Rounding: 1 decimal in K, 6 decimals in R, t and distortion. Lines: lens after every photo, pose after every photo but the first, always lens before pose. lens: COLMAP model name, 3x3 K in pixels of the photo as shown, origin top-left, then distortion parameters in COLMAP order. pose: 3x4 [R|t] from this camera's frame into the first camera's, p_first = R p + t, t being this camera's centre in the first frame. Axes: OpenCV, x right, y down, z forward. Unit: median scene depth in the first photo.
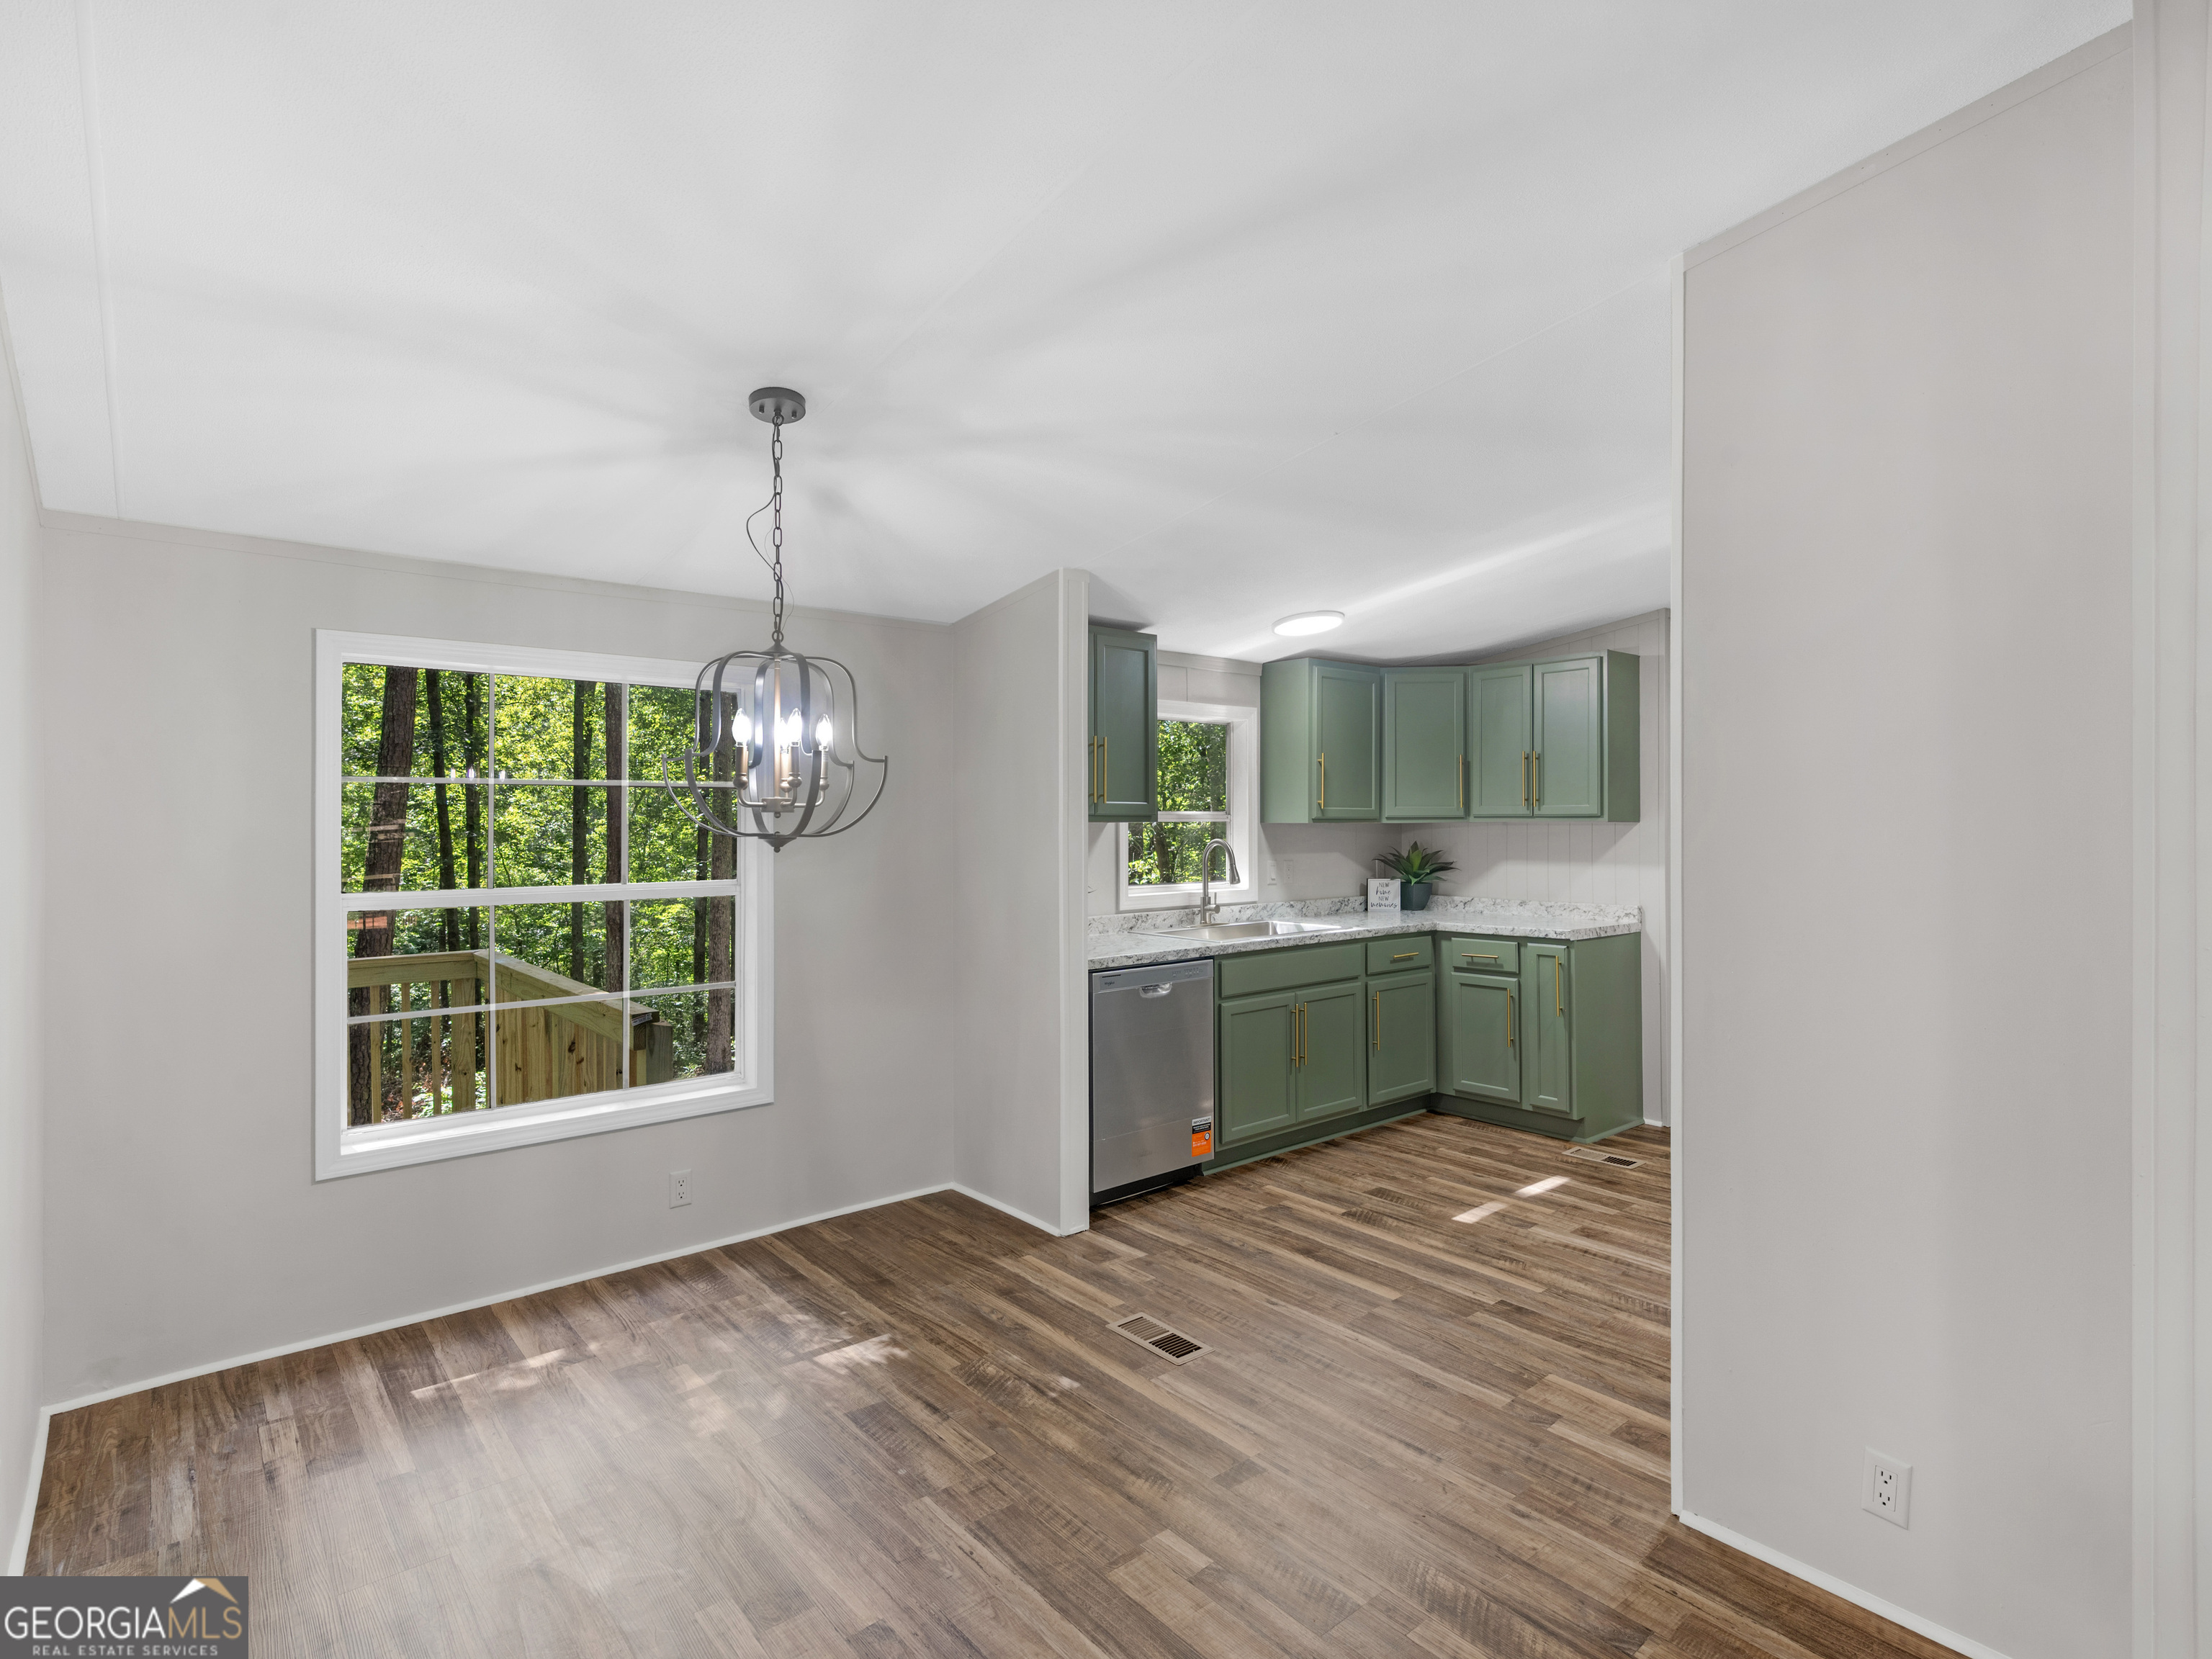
lens RADIAL K [[1136.9, 0, 1172.2], [0, 1136.9, 815.7], [0, 0, 1]] dist [0.004791, -0.001861]
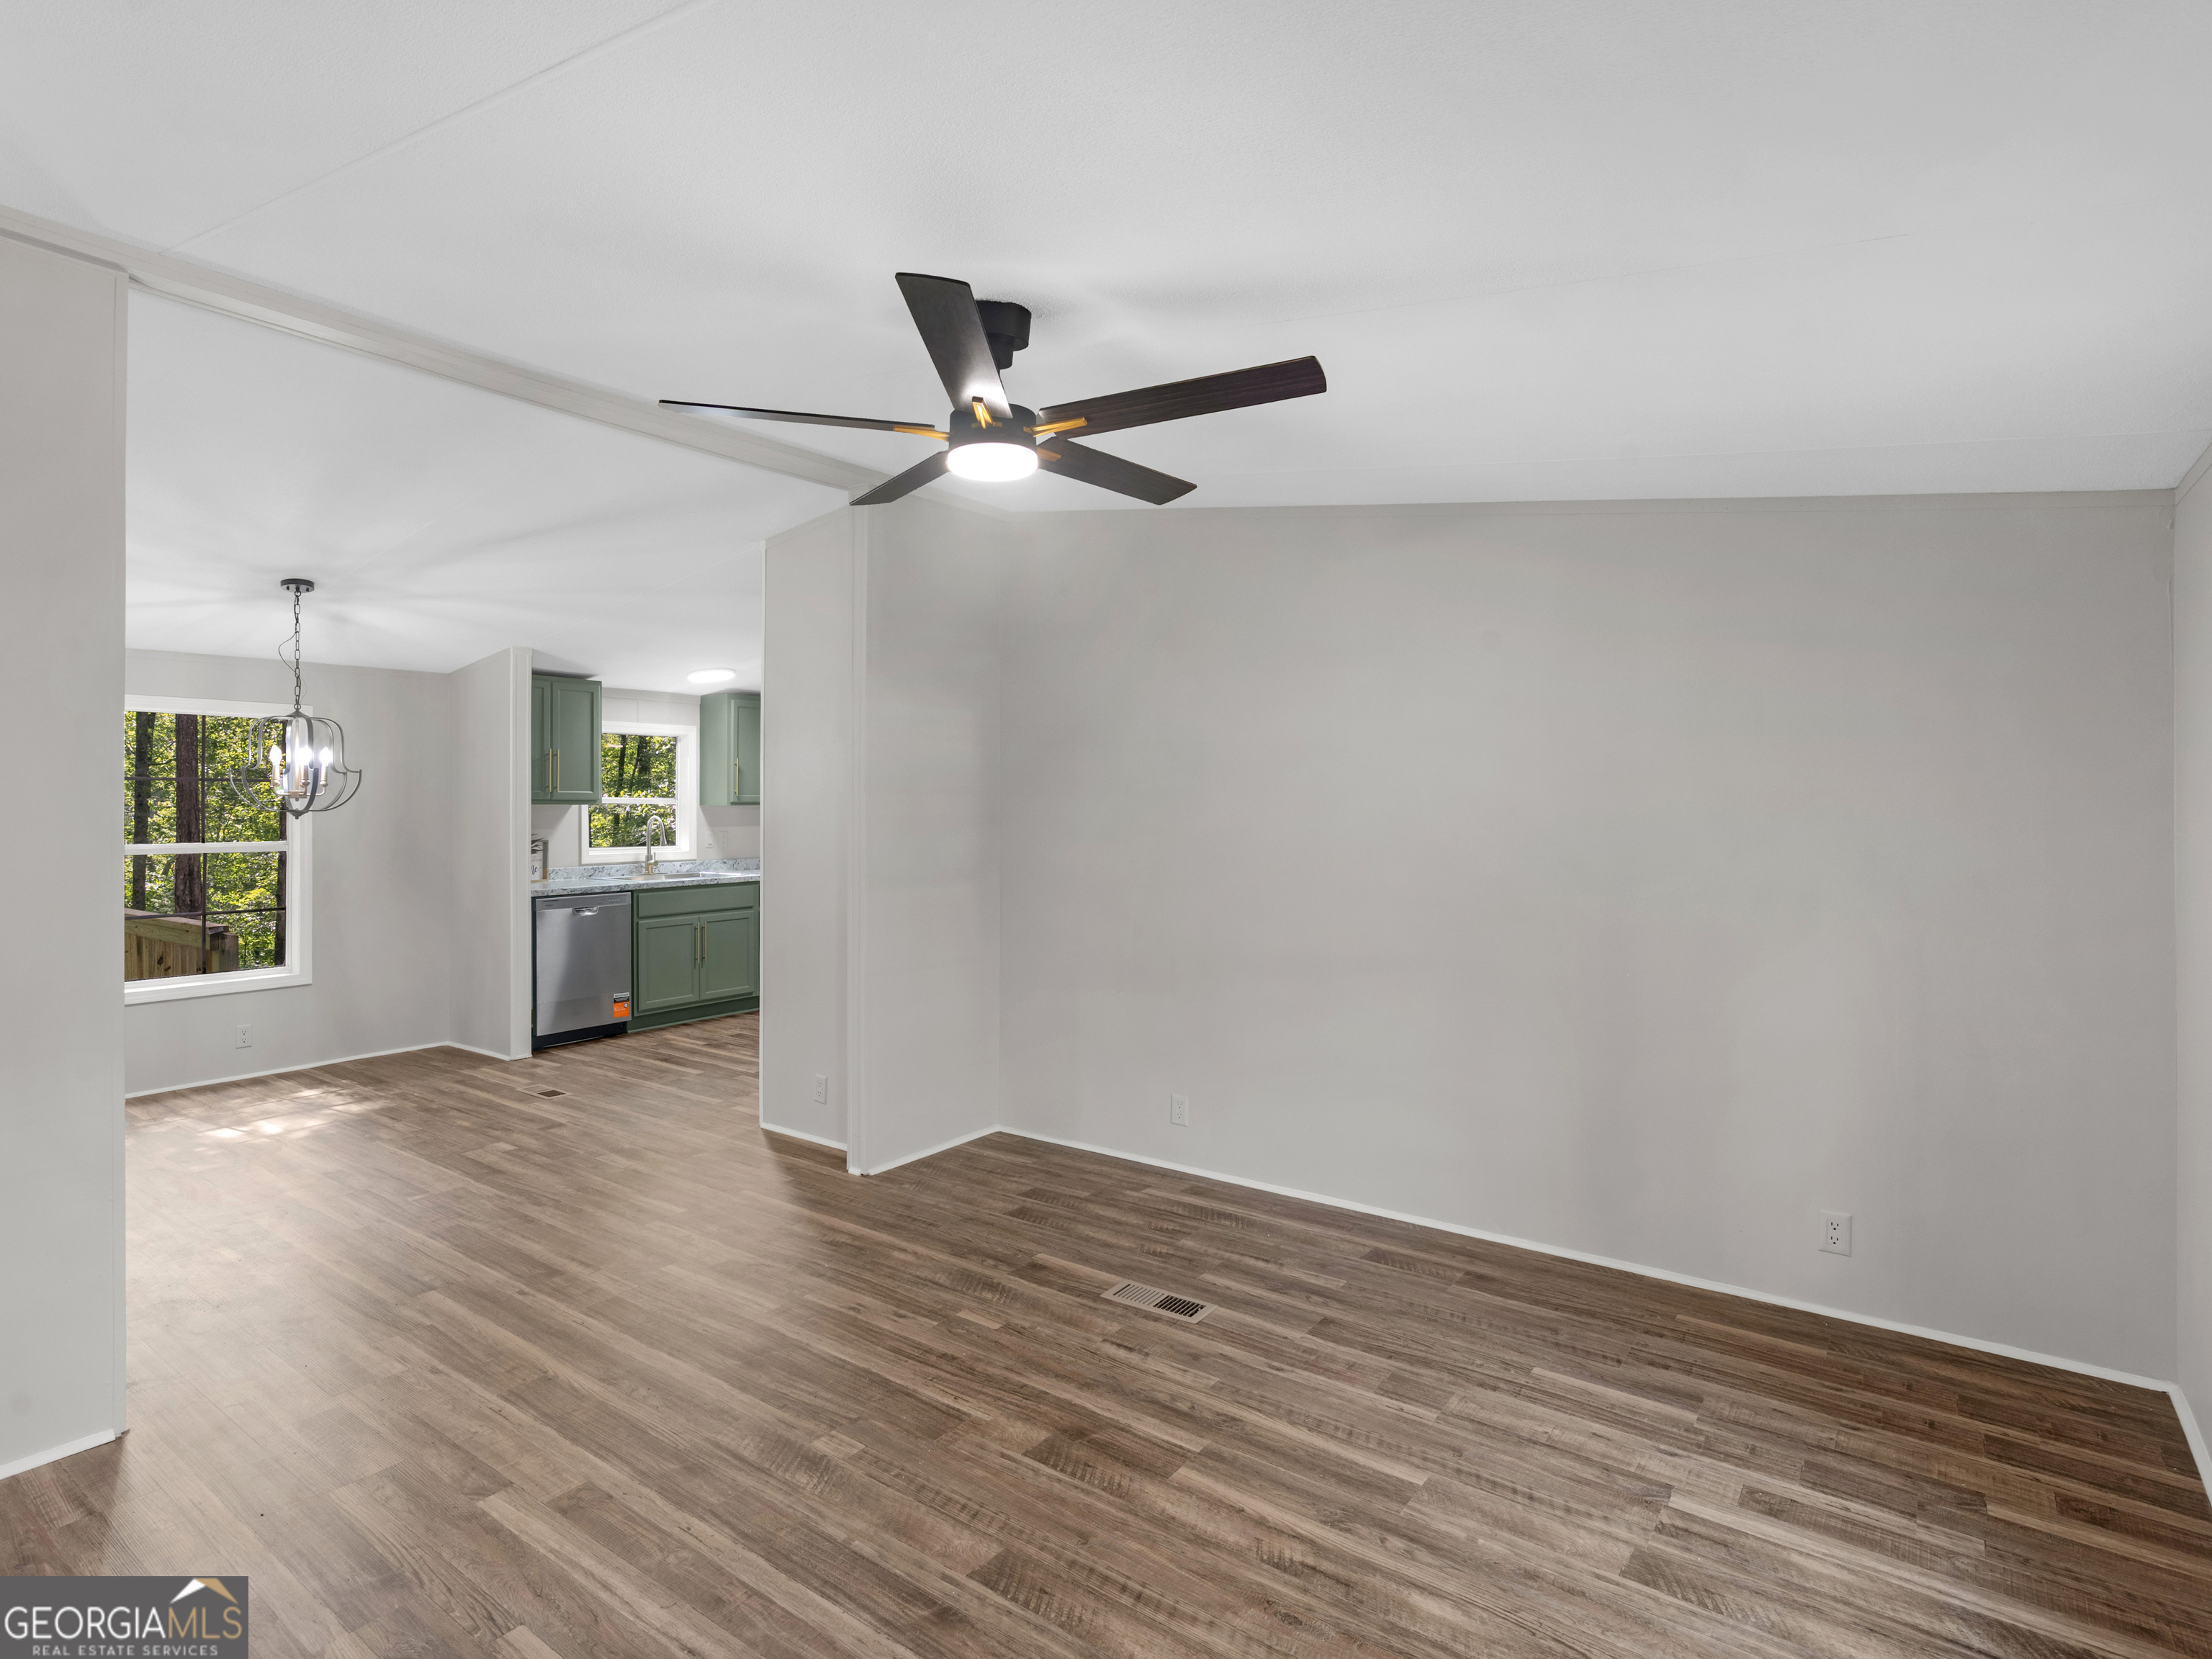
lens RADIAL K [[1136.9, 0, 1057.6], [0, 1136.9, 804.0], [0, 0, 1]] dist [0.004791, -0.001861]
pose [[0.979929, 0.003065, 0.199325, 0.294015], [-0.003645, 0.999990, 0.002542, -0.000793], [-0.199315, -0.003217, 0.979930, -0.635041]]
